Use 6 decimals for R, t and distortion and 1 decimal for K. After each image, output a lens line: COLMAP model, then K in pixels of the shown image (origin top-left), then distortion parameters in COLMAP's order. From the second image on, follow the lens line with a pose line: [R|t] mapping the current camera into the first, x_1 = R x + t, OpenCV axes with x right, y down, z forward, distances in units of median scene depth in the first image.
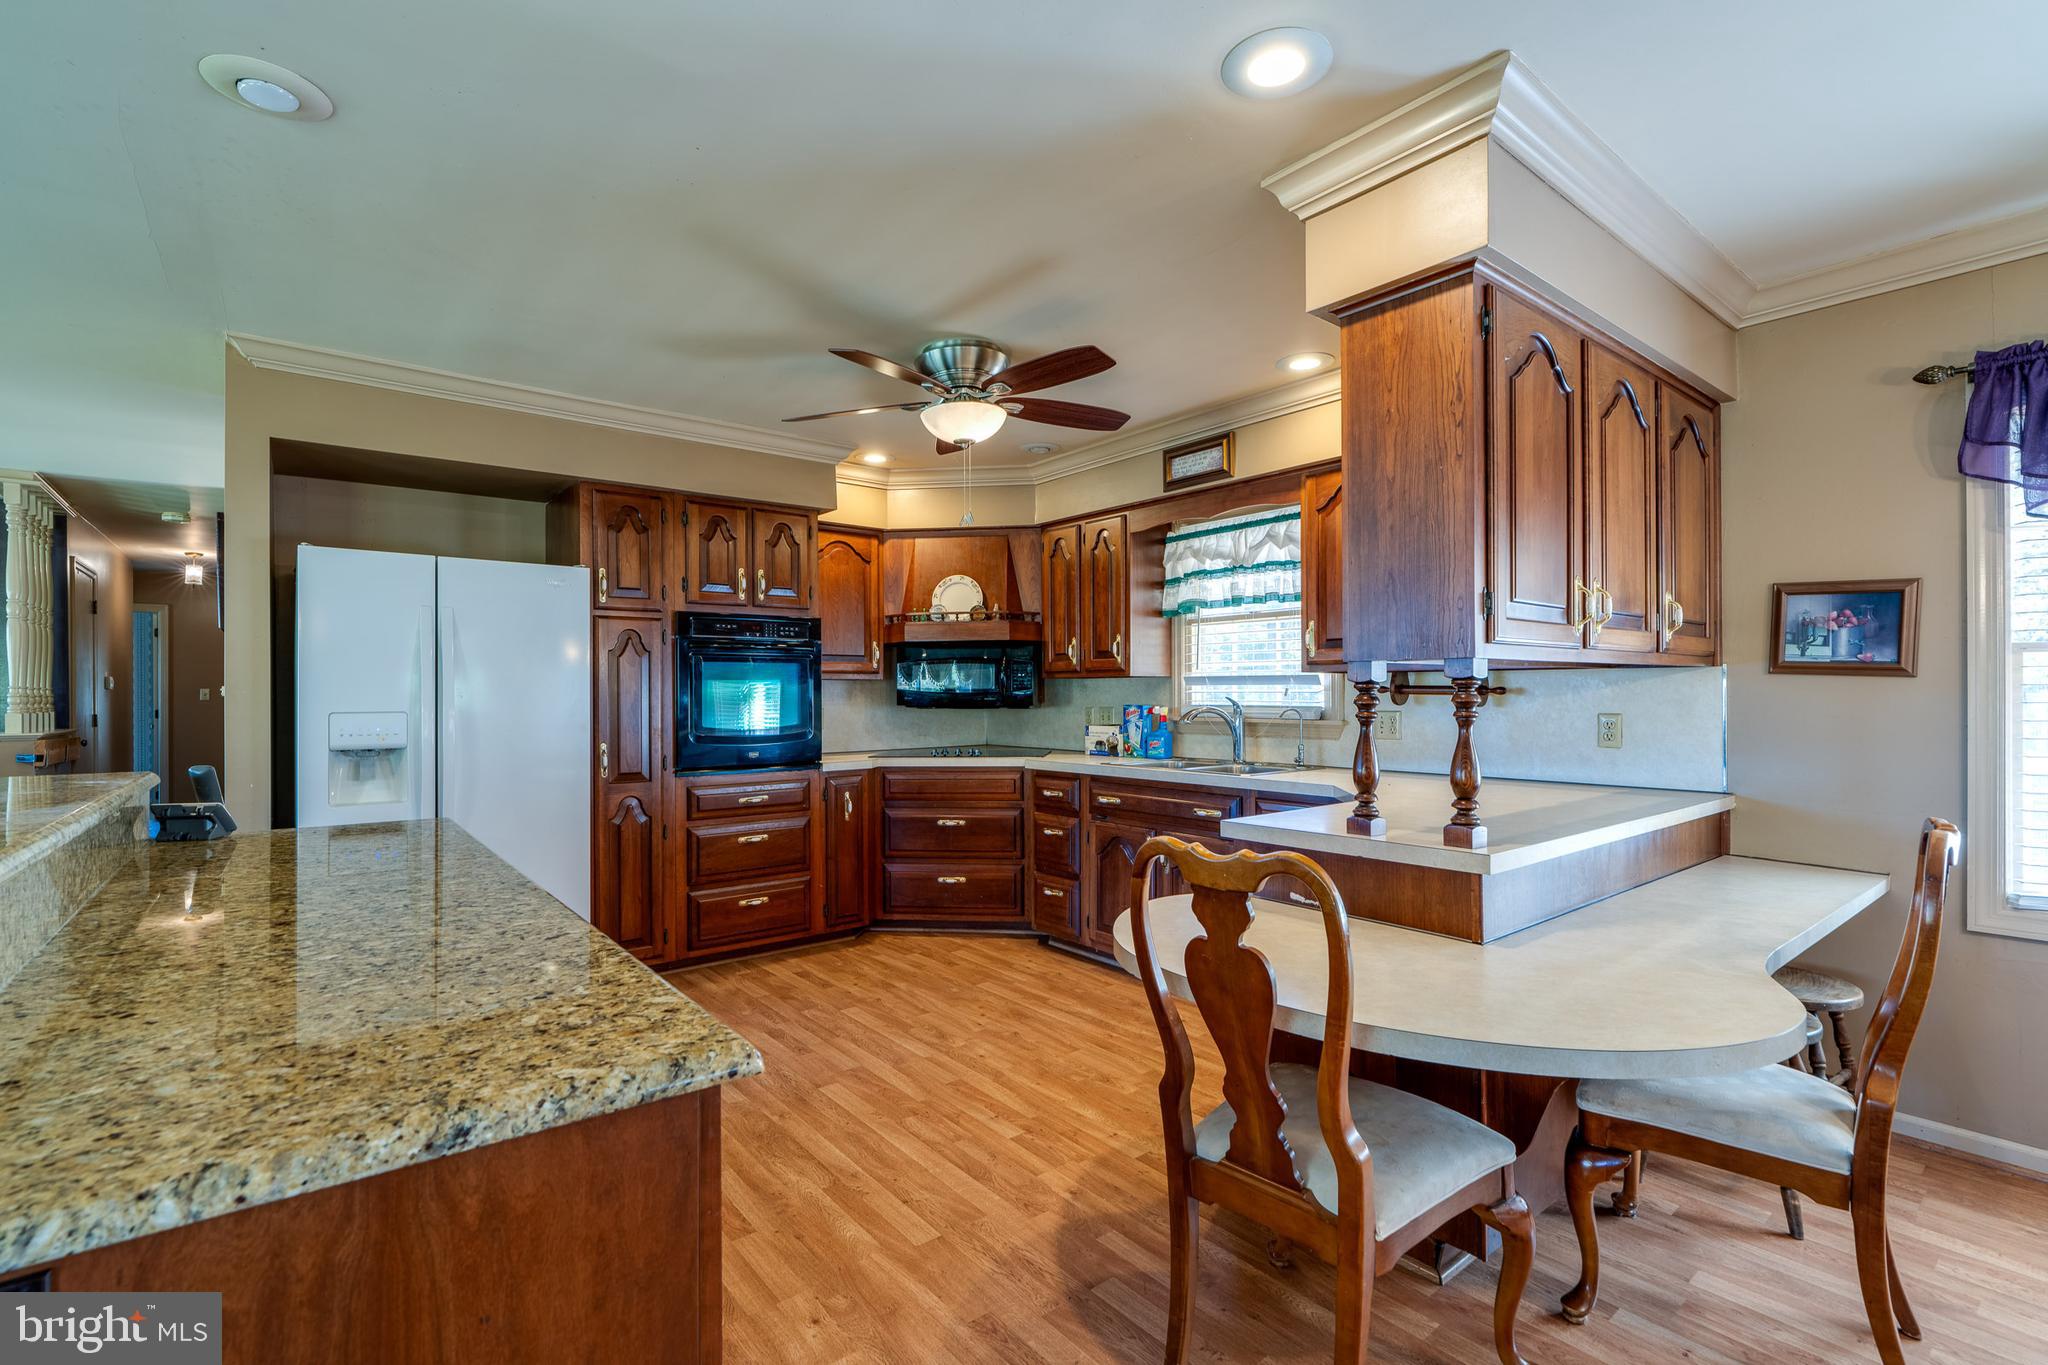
lens RADIAL K [[928.0, 0, 1012.9], [0, 928.0, 689.1], [0, 0, 1]] dist [-0.000511, 0.000389]
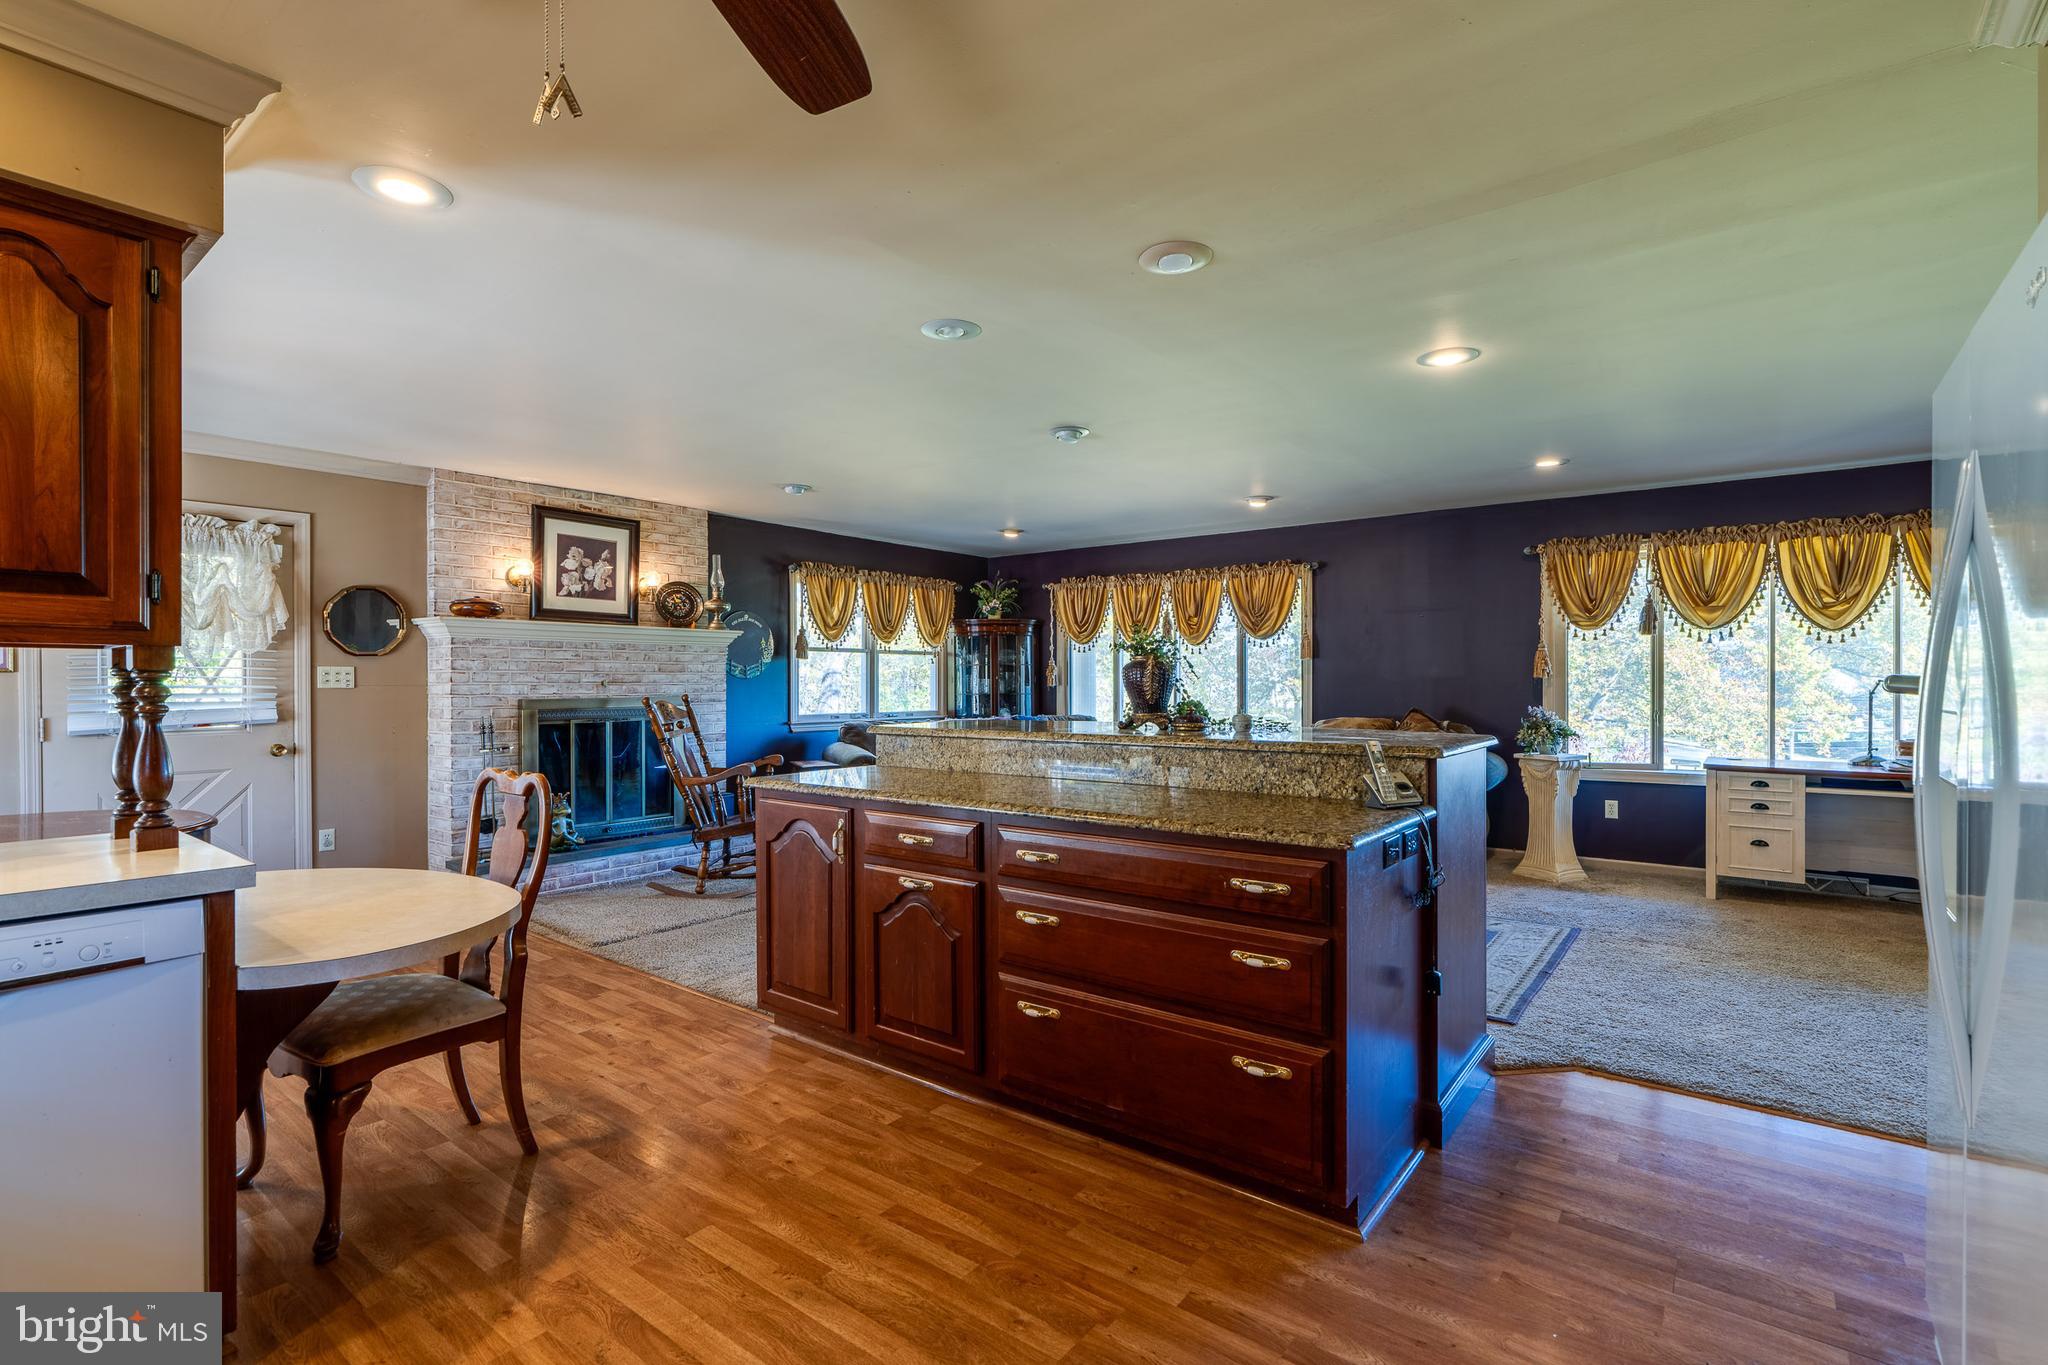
lens RADIAL K [[959.5, 0, 1002.6], [0, 959.5, 689.9], [0, 0, 1]] dist [-0.007990, -0.000078]
pose [[-0.976166, 0.009818, -0.216804, -0.103877], [0.009142, 0.999950, 0.004124, 0.009722], [0.216834, 0.002044, -0.976206, 1.117807]]
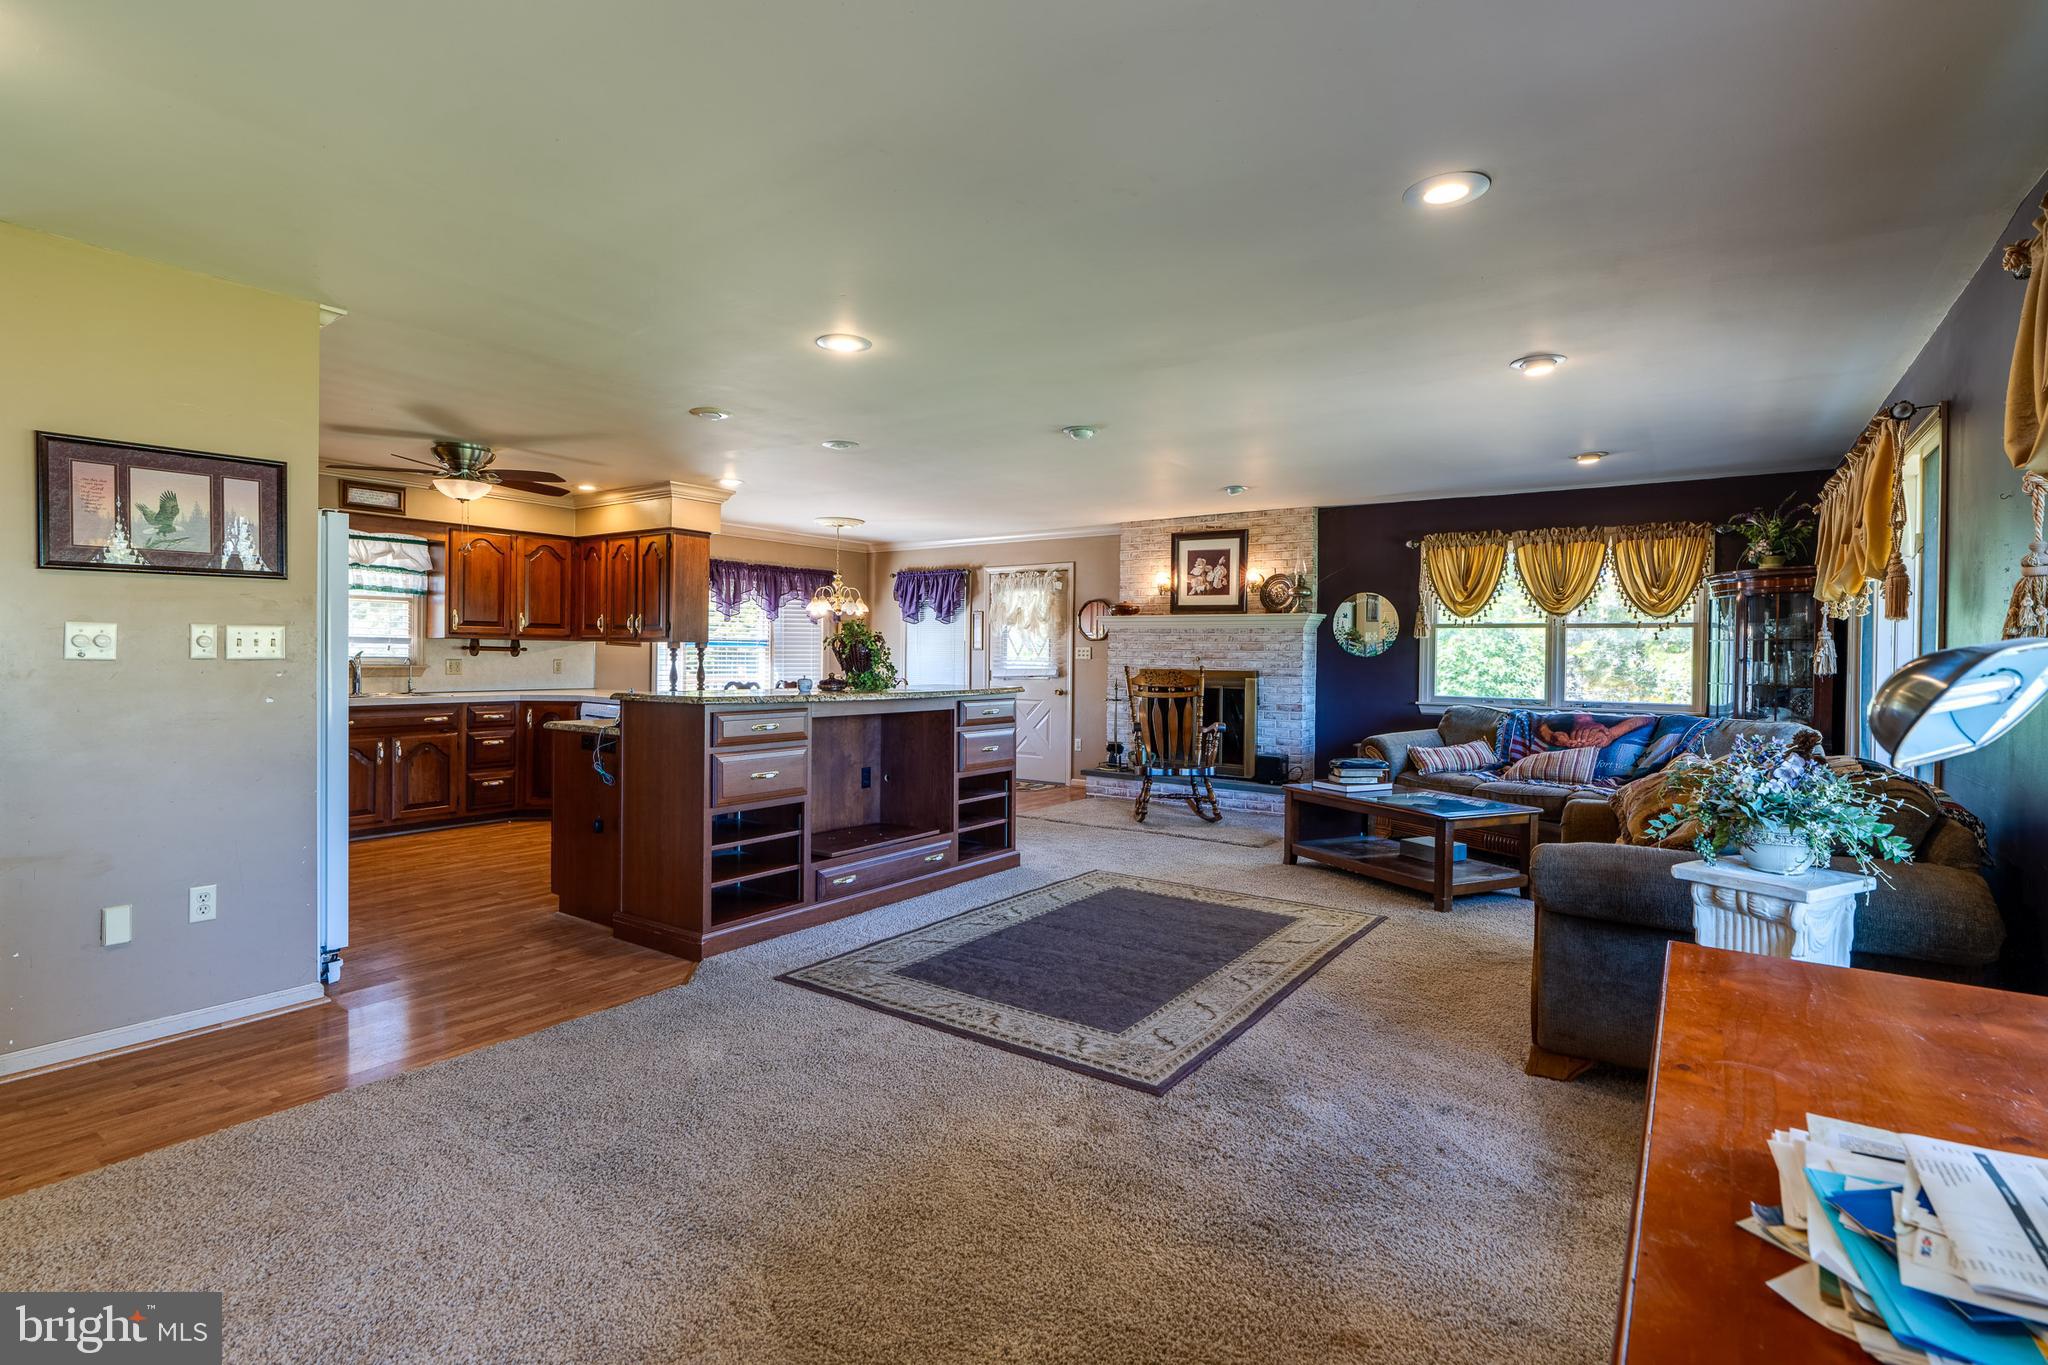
lens RADIAL K [[941.5, 0, 1010.7], [0, 941.5, 684.3], [0, 0, 1]] dist [-0.003065, 0.000782]
pose [[-0.265763, -0.029257, 0.963594, -1.645769], [-0.014990, 0.999544, 0.026214, 0.007514], [-0.963922, -0.007477, -0.266080, 0.411658]]
